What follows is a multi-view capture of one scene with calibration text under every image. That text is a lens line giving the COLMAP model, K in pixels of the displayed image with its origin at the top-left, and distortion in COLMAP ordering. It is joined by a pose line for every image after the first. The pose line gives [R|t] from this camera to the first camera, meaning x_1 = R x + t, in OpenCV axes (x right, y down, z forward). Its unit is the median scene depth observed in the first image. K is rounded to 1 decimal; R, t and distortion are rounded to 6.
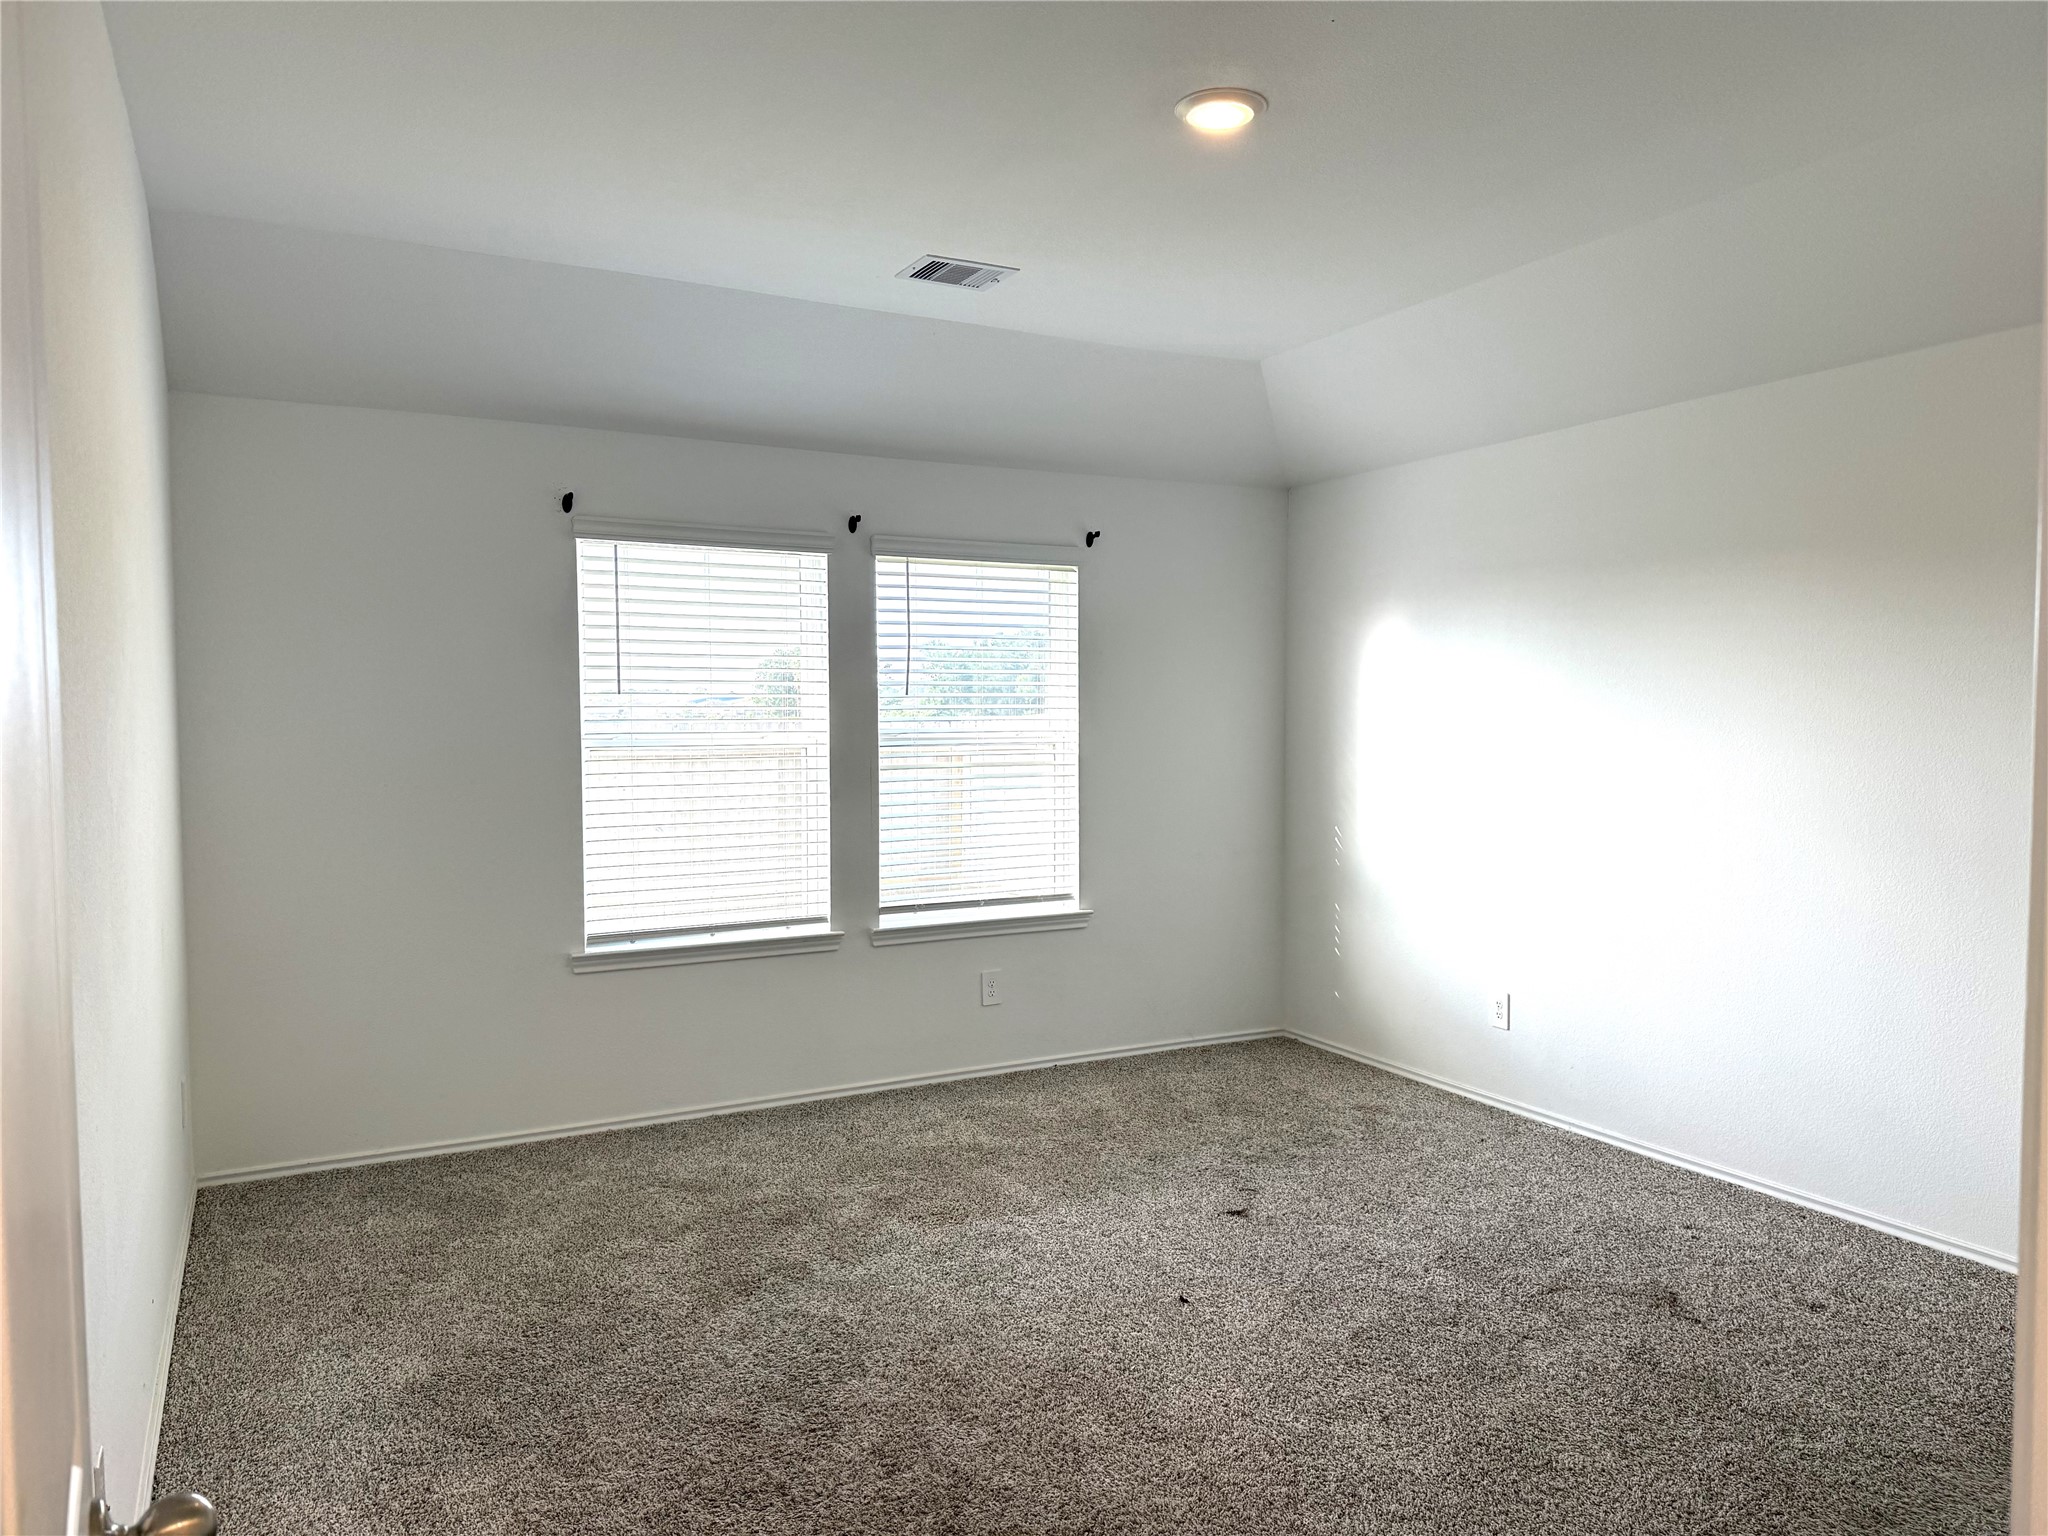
lens RADIAL K [[1401.5, 0, 1024.0], [0, 1401.5, 768.0], [0, 0, 1]] dist [0.160829, -0.294179]
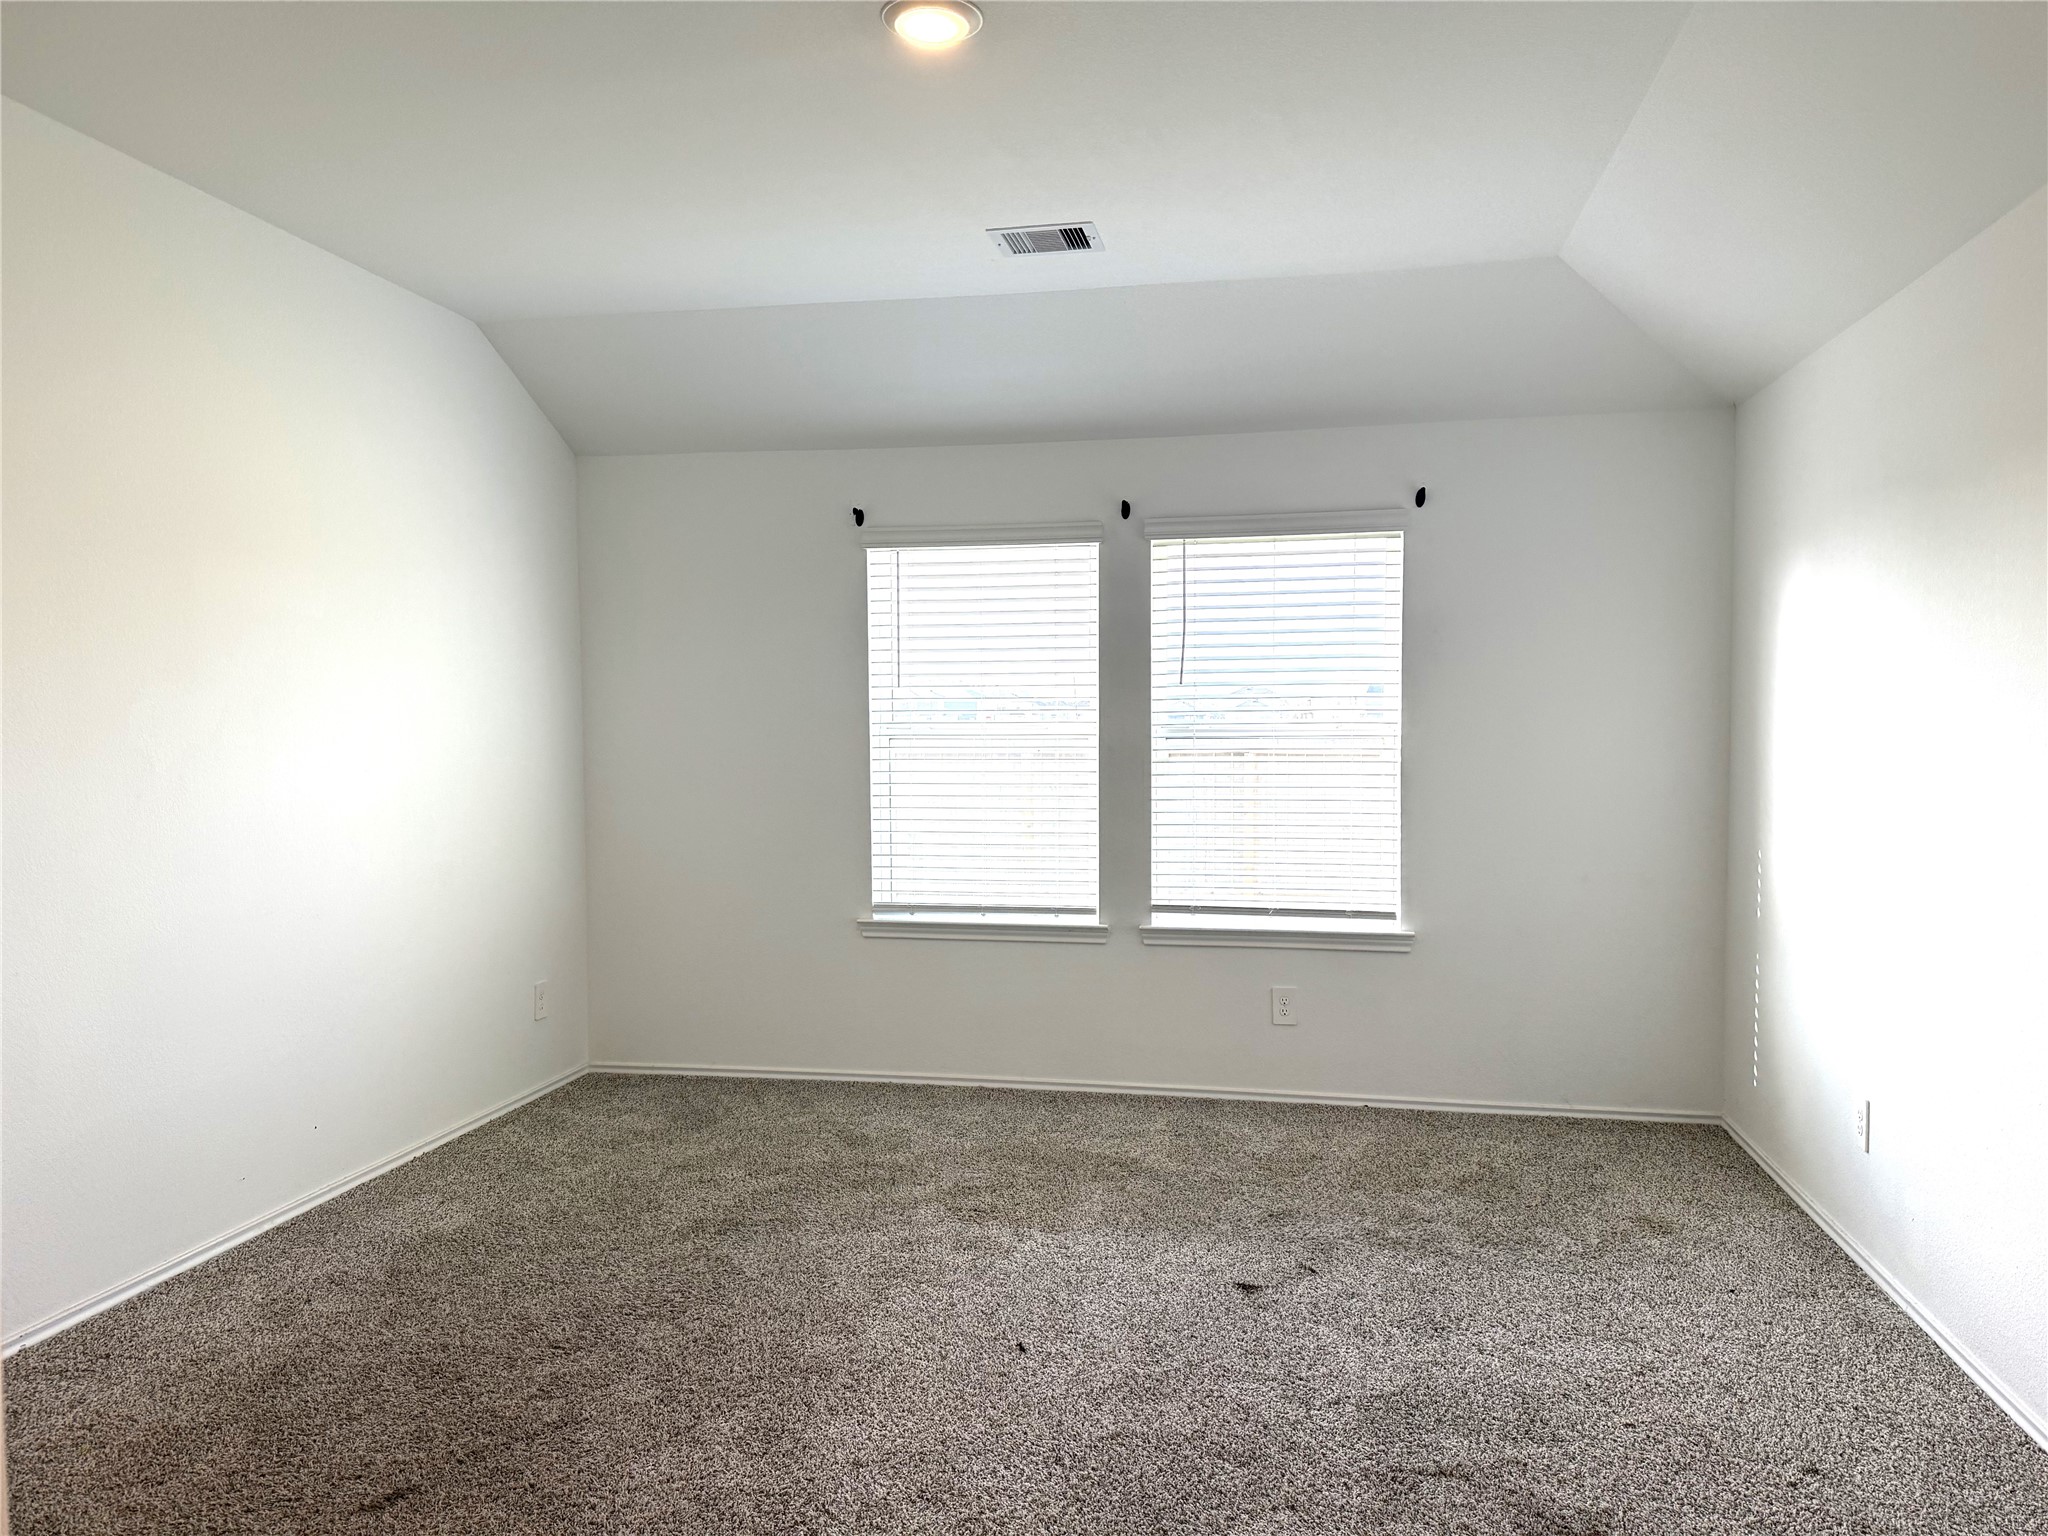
lens RADIAL K [[1401.5, 0, 1024.0], [0, 1401.5, 768.0], [0, 0, 1]] dist [0.160829, -0.294179]
pose [[0.782823, 0.021550, -0.621871, 0.439917], [-0.023286, 0.999715, 0.005330, 0.002361], [0.621809, 0.010309, 0.783101, 0.194426]]
